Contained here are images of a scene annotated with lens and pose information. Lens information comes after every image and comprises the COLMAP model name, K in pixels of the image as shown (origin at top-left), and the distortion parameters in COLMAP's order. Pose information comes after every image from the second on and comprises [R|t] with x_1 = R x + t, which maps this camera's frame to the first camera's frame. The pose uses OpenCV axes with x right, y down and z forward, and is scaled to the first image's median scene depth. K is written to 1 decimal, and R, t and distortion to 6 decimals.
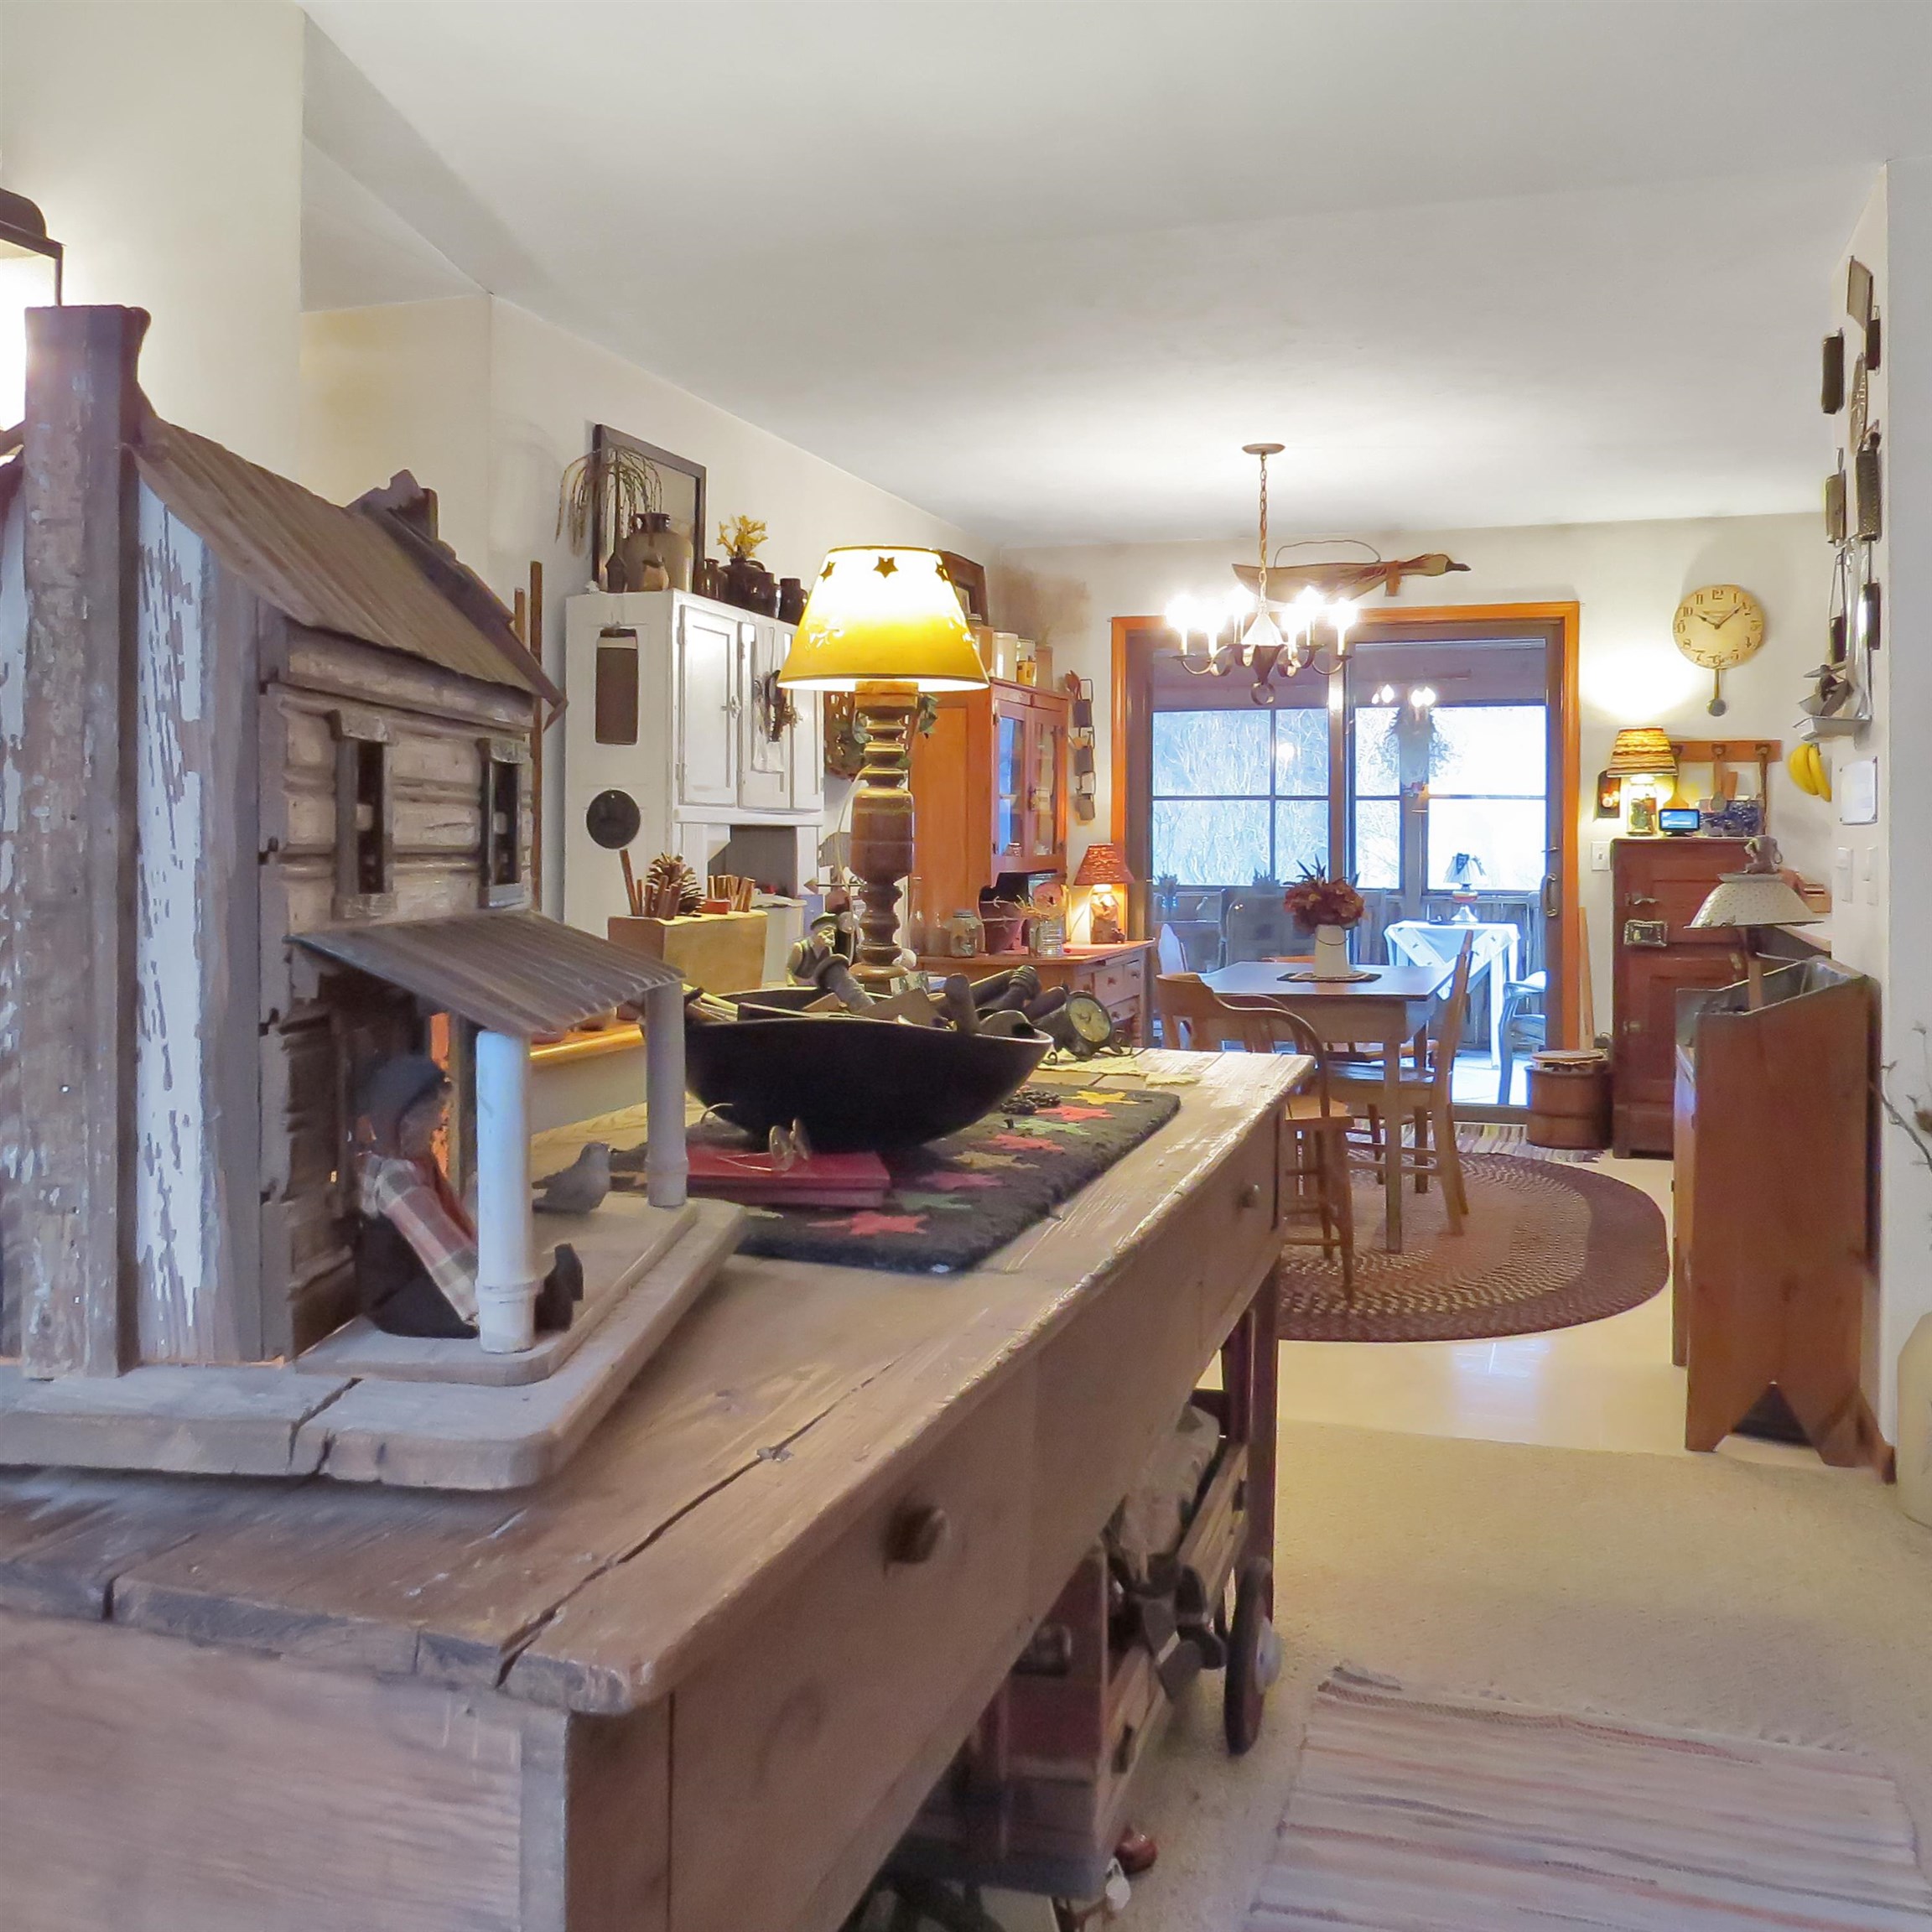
lens RADIAL K [[1848.1, 0, 953.1], [0, 1848.1, 815.2], [0, 0, 1]] dist [-0.027535, 0.000000]
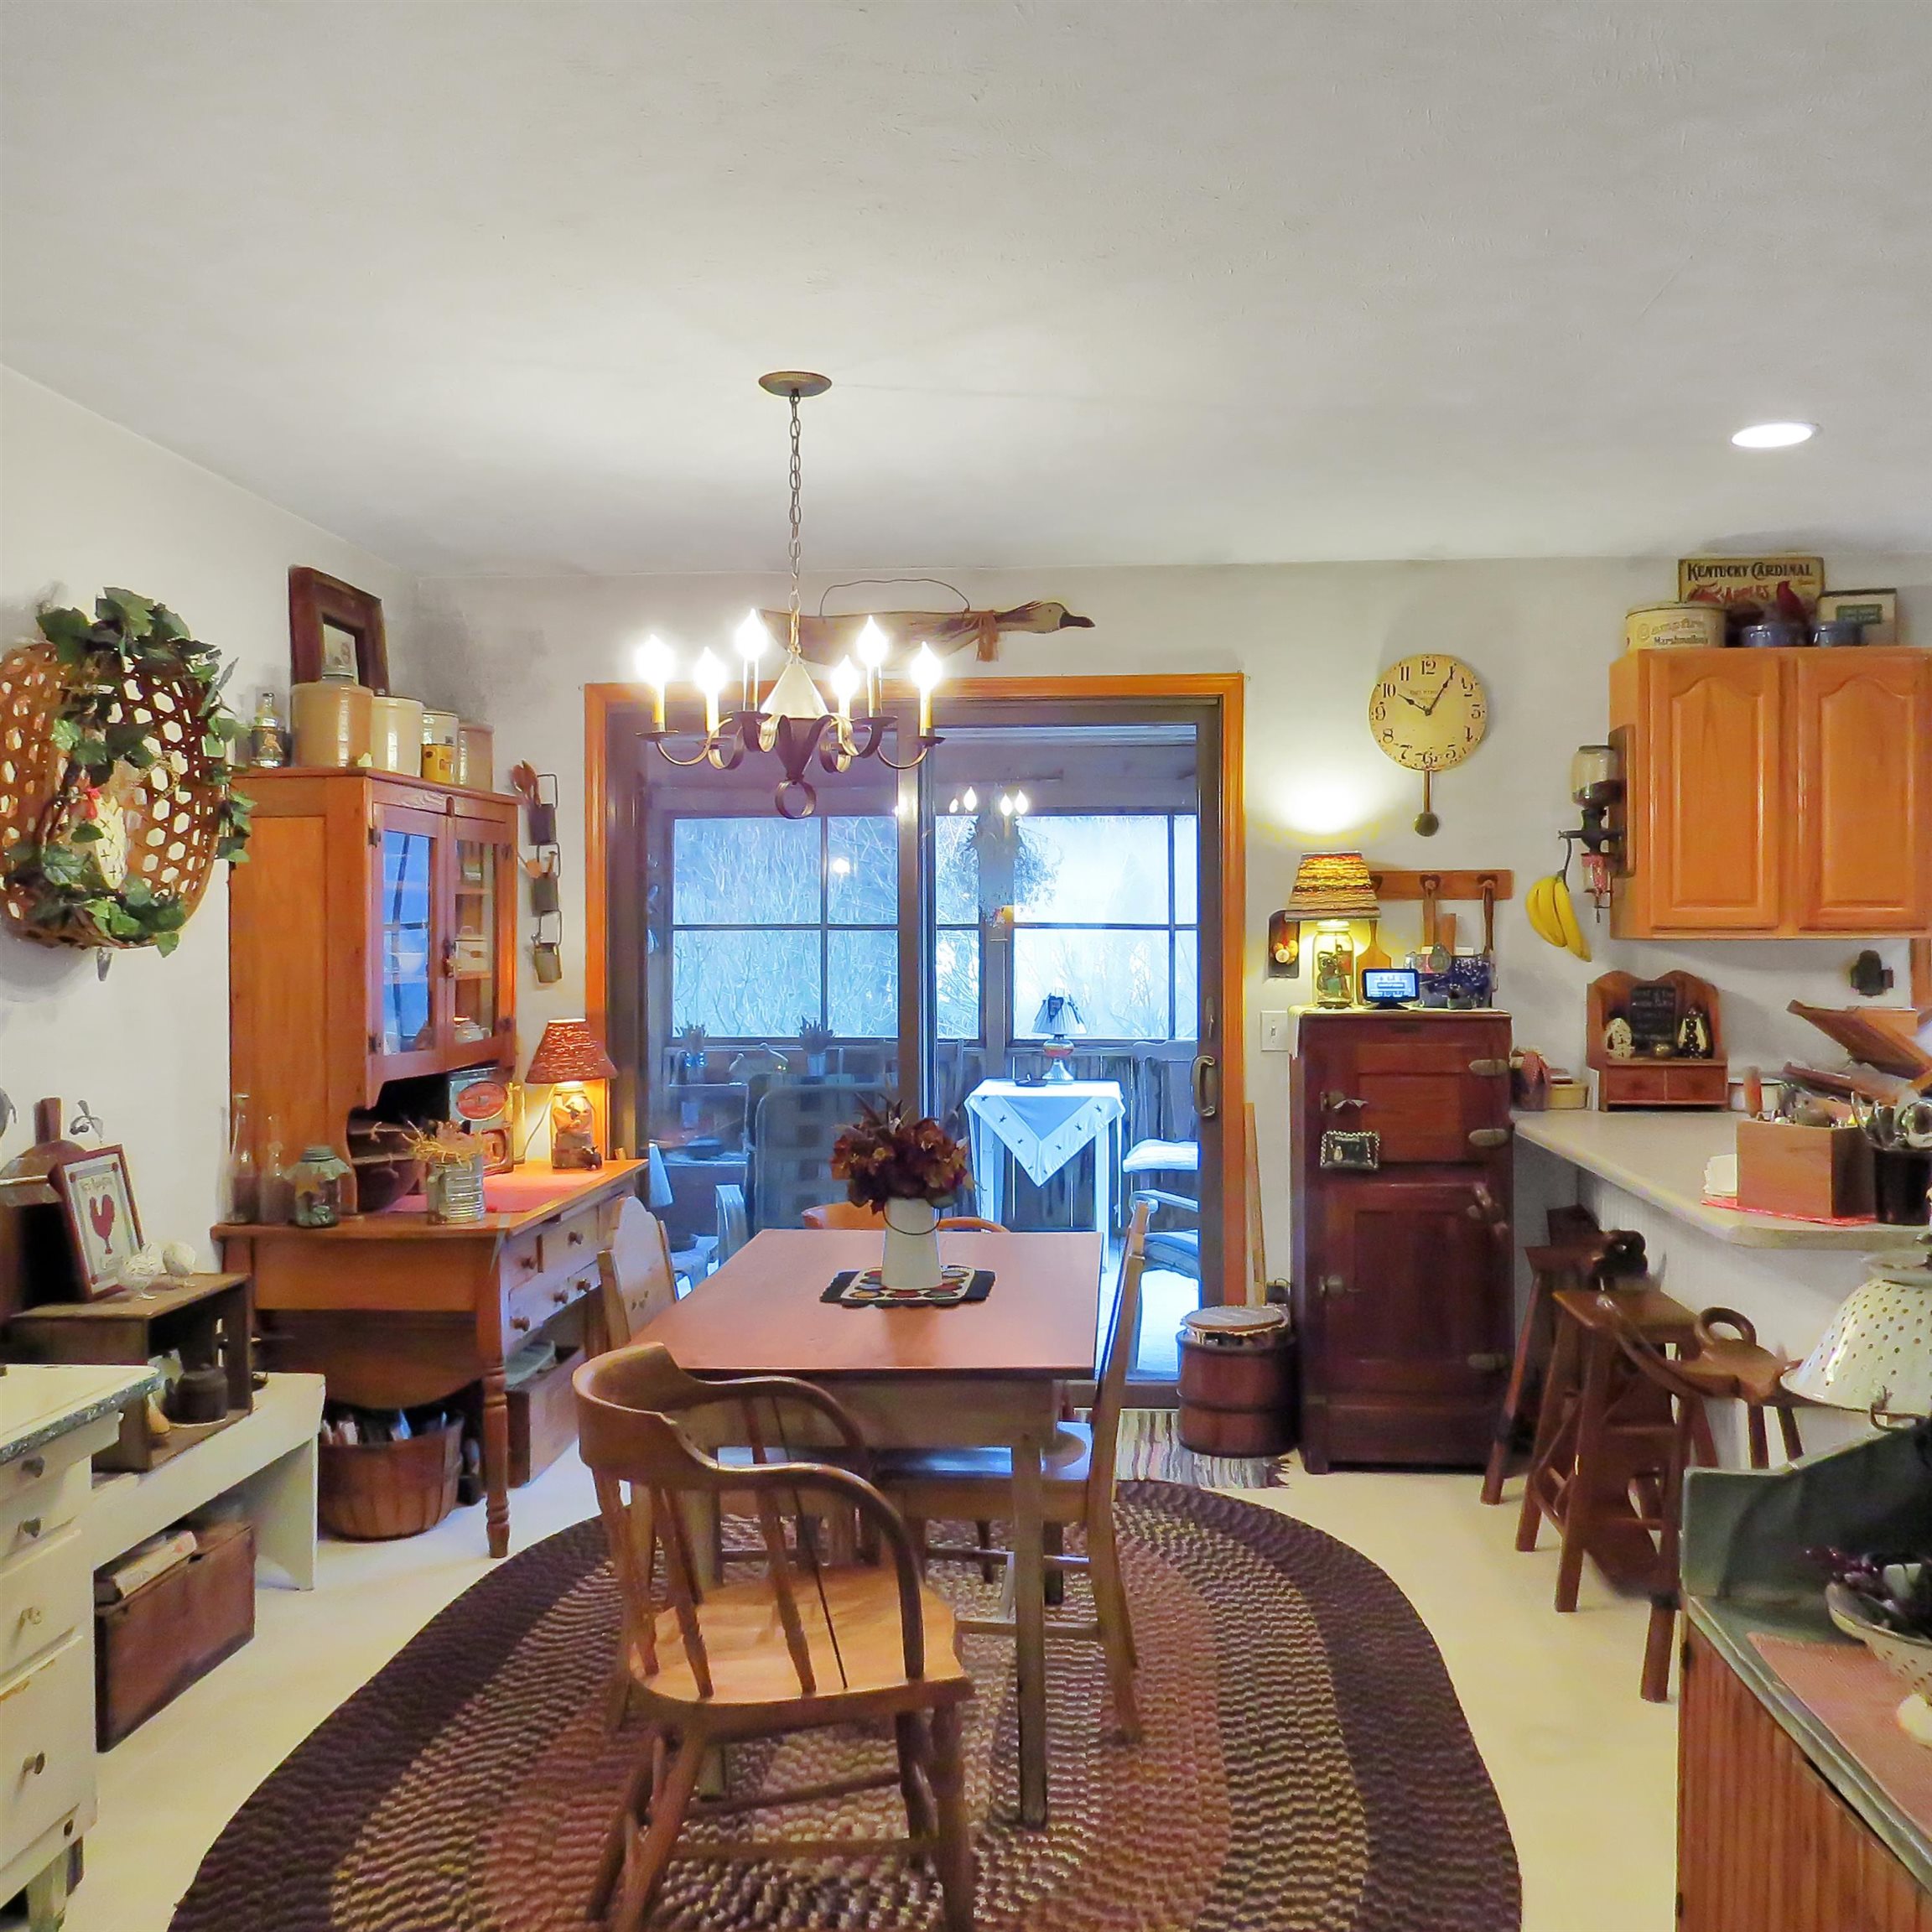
lens RADIAL K [[1848.1, 0, 960.1], [0, 1848.1, 963.8], [0, 0, 1]] dist [-0.027535, 0.000000]
pose [[0.971062, -0.009978, 0.238618, 0.062546], [0.003753, 0.999641, 0.026529, -0.023364], [-0.238797, -0.024866, 0.970751, 0.333092]]
